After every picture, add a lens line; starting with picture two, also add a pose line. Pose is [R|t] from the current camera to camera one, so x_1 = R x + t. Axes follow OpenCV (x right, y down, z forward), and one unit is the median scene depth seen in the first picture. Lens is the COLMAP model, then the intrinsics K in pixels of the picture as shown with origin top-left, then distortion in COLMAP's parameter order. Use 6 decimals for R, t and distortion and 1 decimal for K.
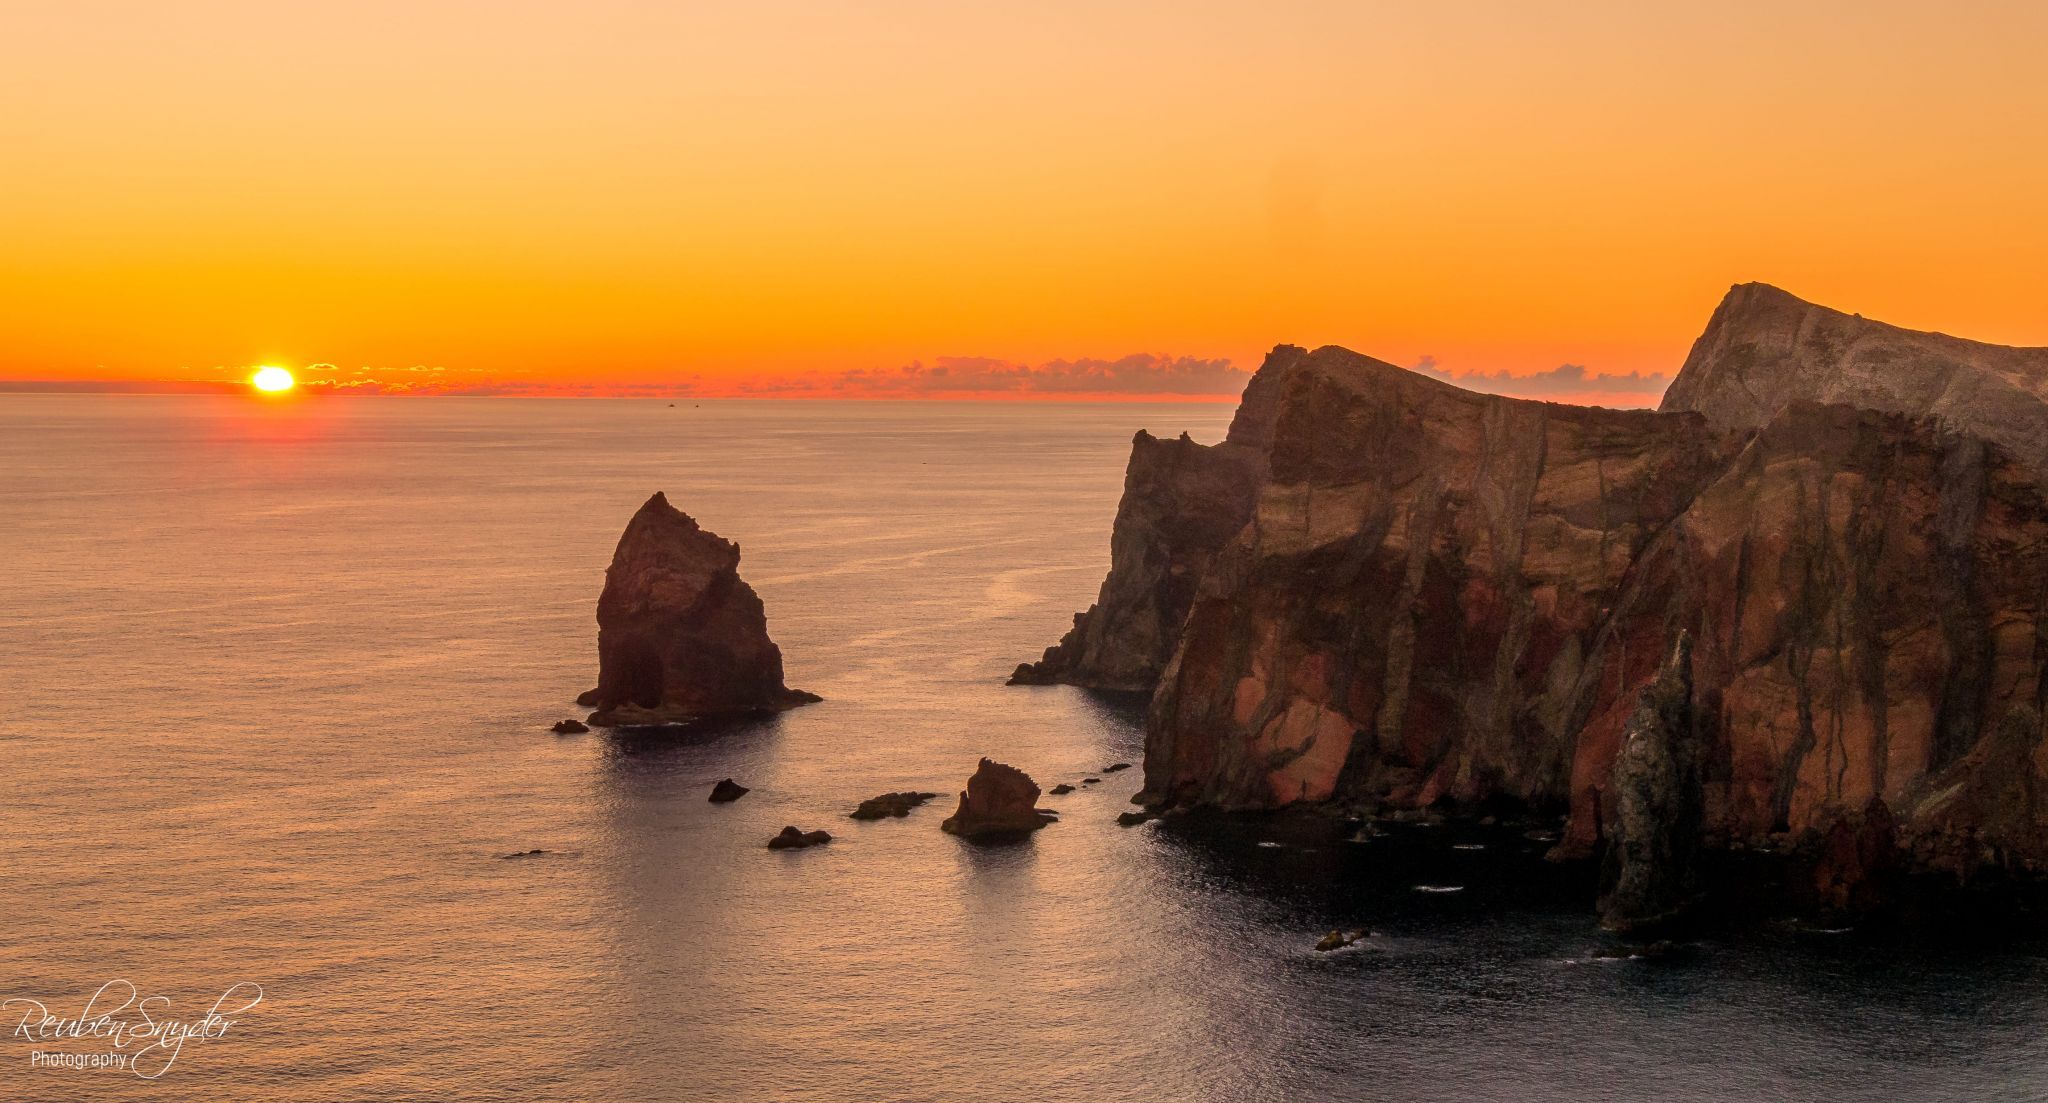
lens RADIAL K [[3249.1, 0, 1044.5], [0, 3249.1, 534.7], [0, 0, 1]] dist [-0.025522, 0.000000]
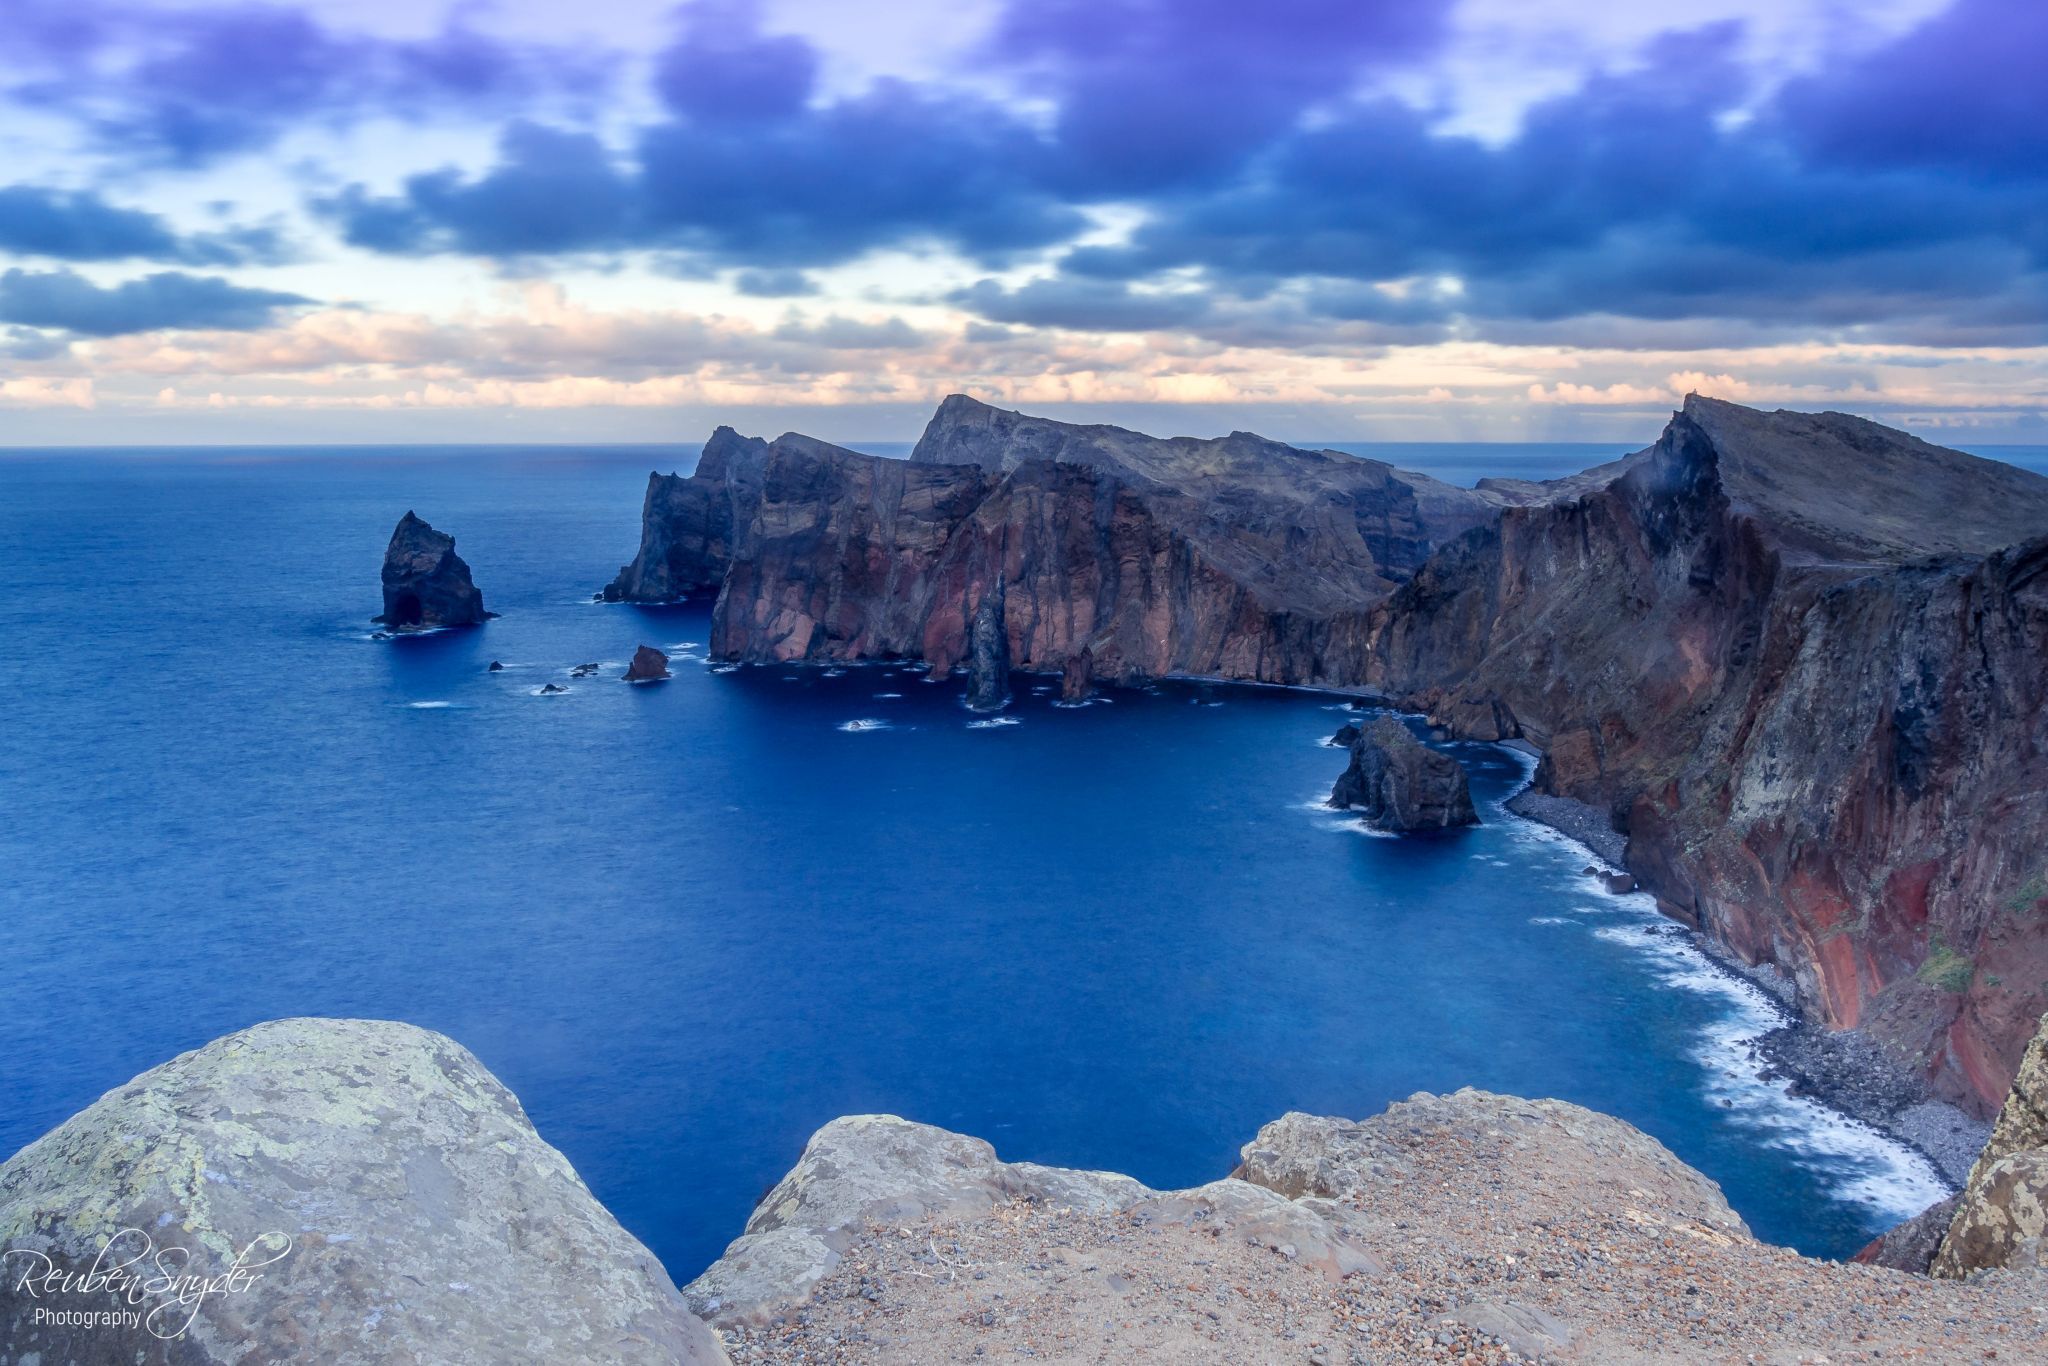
lens RADIAL K [[1660.3, 0, 1013.6], [0, 1660.3, 680.7], [0, 0, 1]] dist [-0.052226, 0.023199]
pose [[0.958486, -0.050394, 0.280650, -0.081762], [0.022041, 0.994408, 0.103286, -0.008904], [-0.284285, -0.092812, 0.954237, -0.036034]]
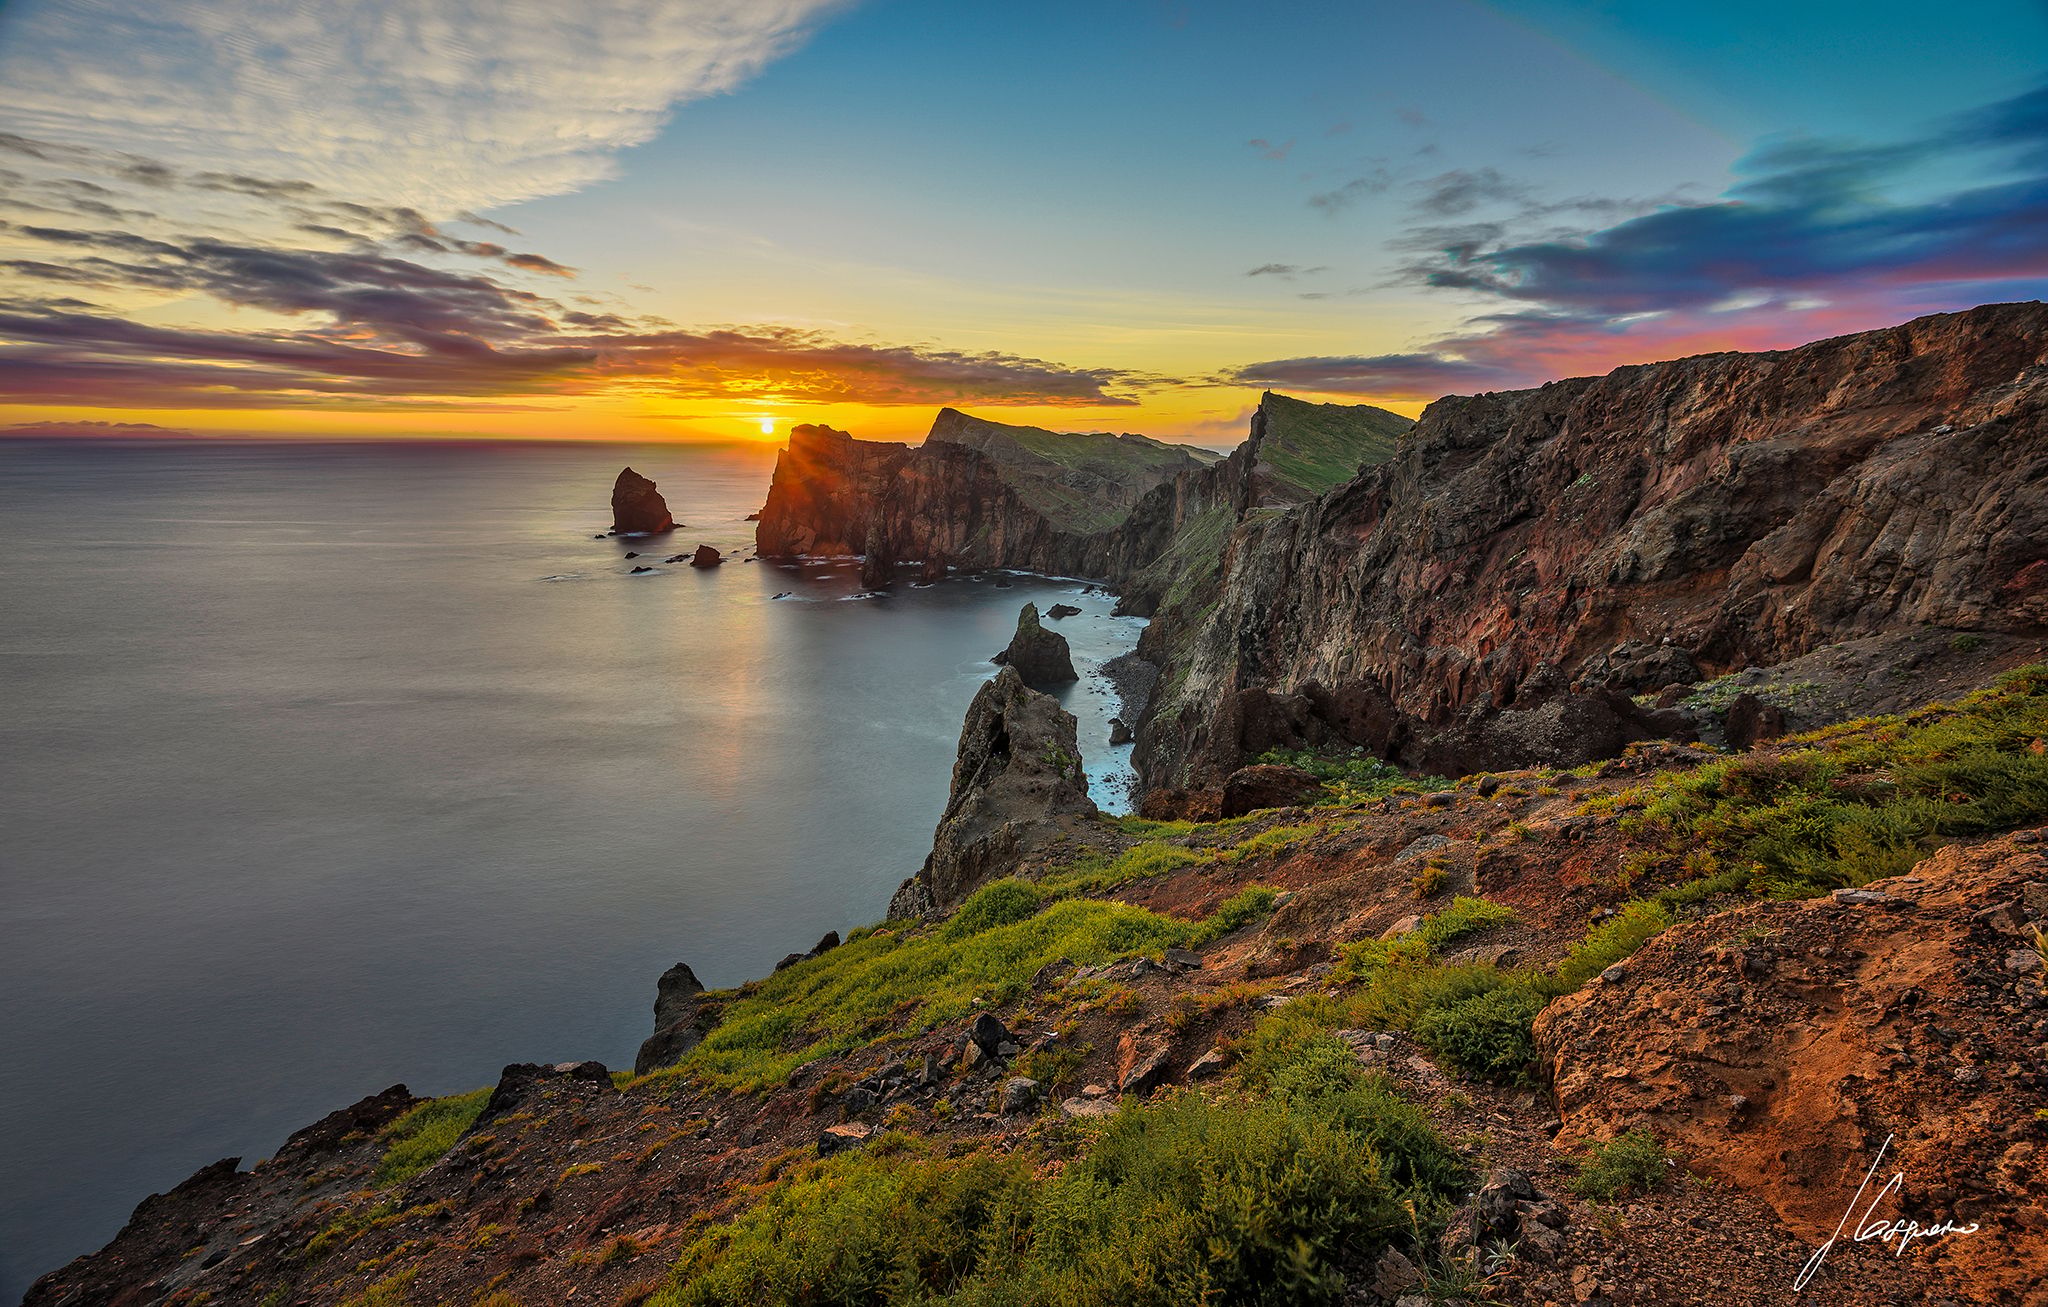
lens RADIAL K [[816.4, 0, 1012.6], [0, 816.4, 643.3], [0, 0, 1]] dist [-0.000226, -0.000015]
pose [[0.970205, -0.055538, 0.235832, 0.089604], [0.007068, 0.979447, 0.201580, -0.001643], [-0.242180, -0.193907, 0.950657, 0.060832]]
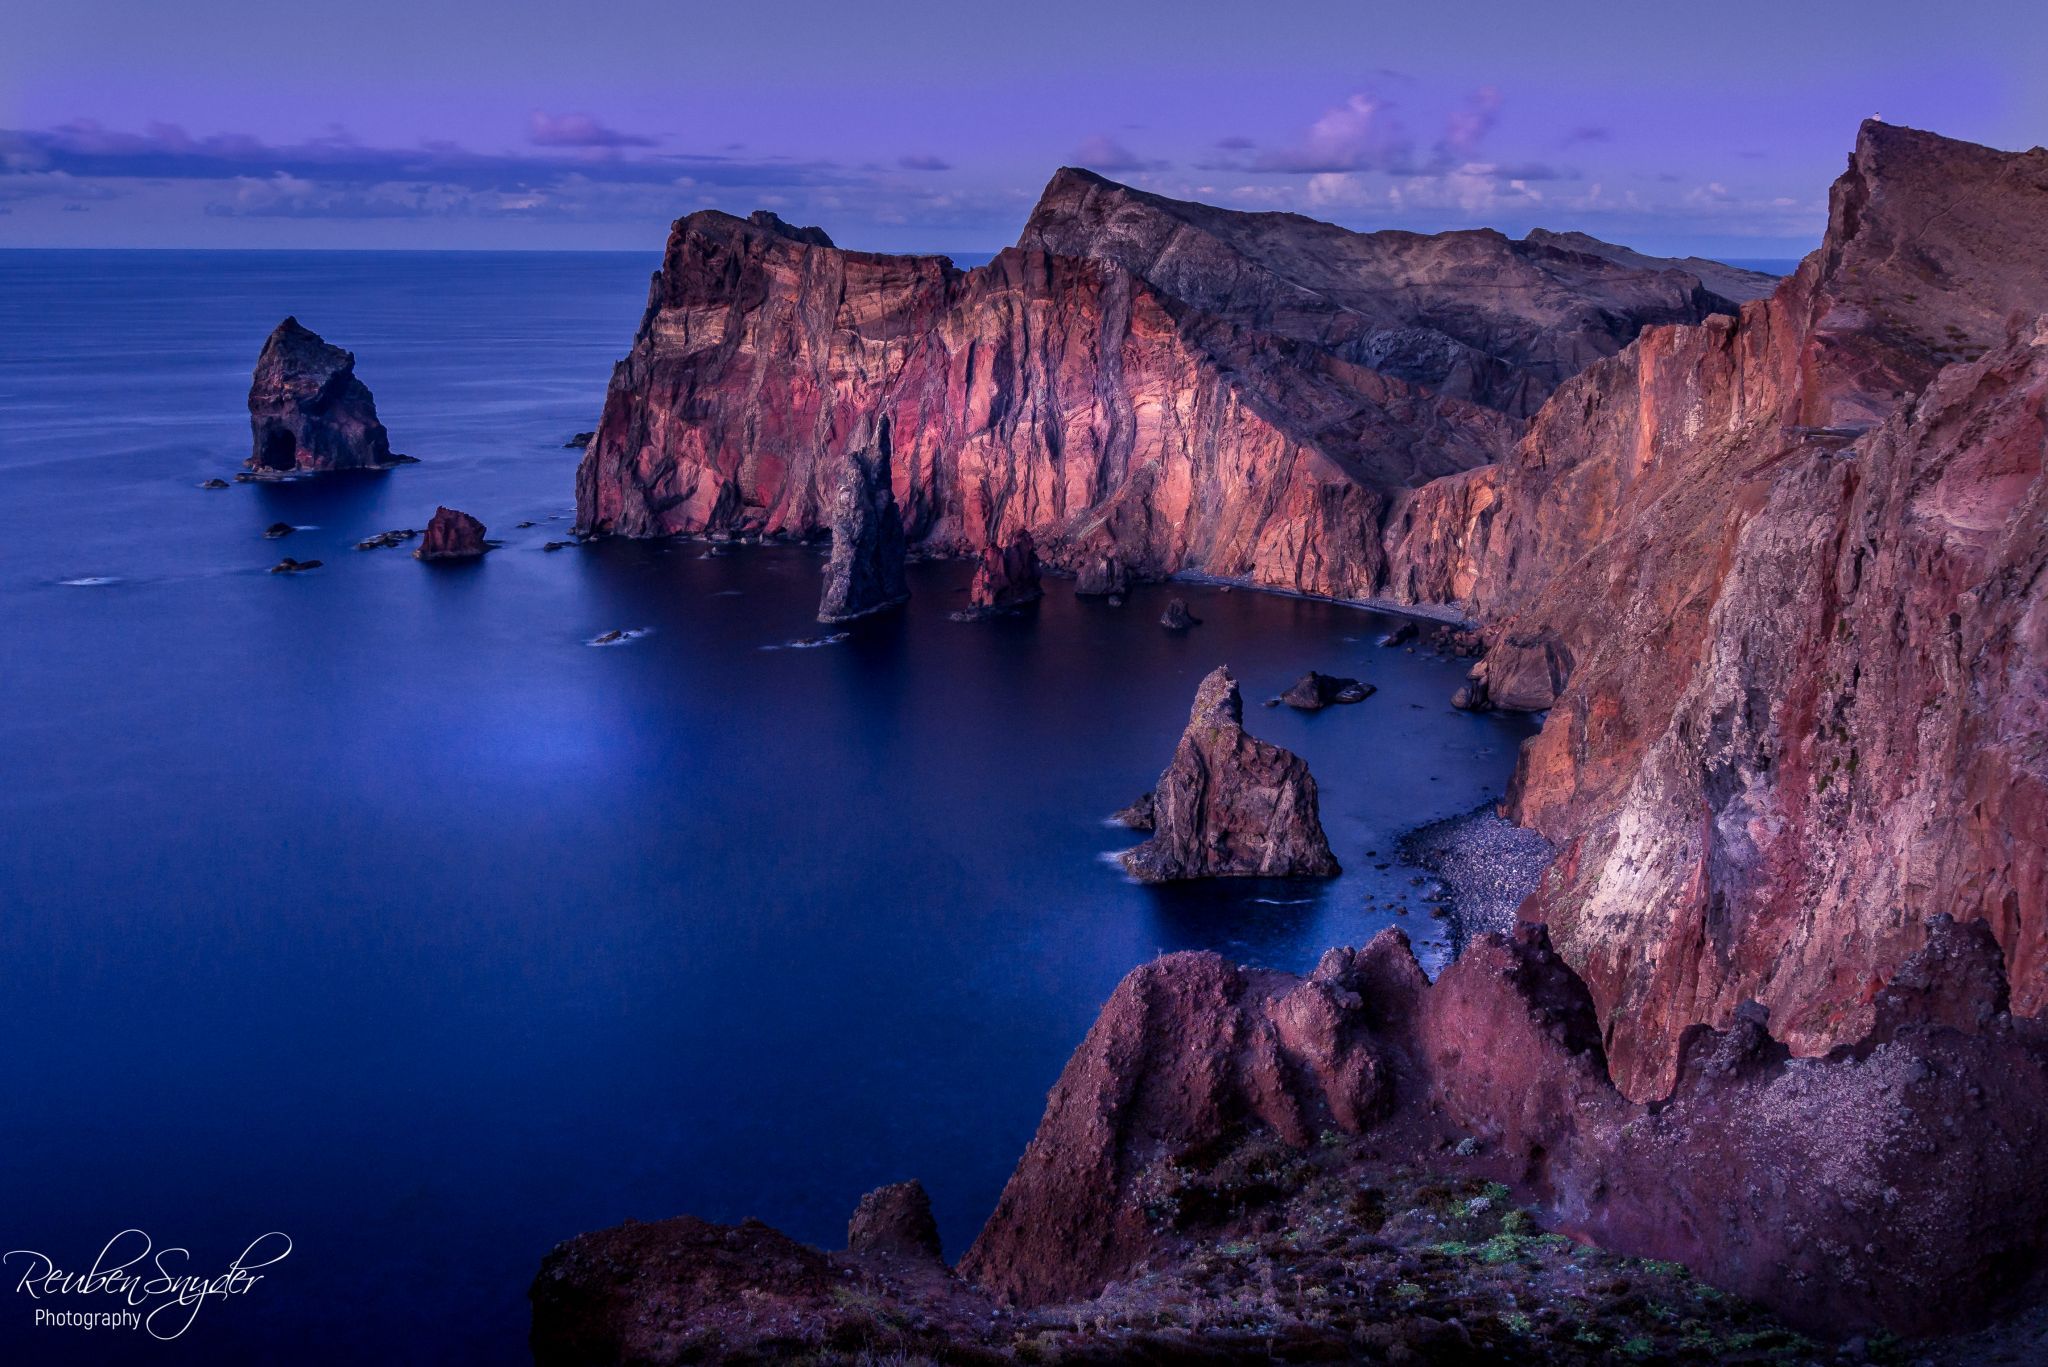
lens RADIAL K [[2096.9, 0, 990.9], [0, 2096.9, 671.9], [0, 0, 1]] dist [-0.008741, 0.000000]
pose [[0.992608, -0.024989, 0.118765, 0.104654], [0.006087, 0.987592, 0.156925, -0.001818], [-0.121213, -0.155042, 0.980443, 0.061471]]
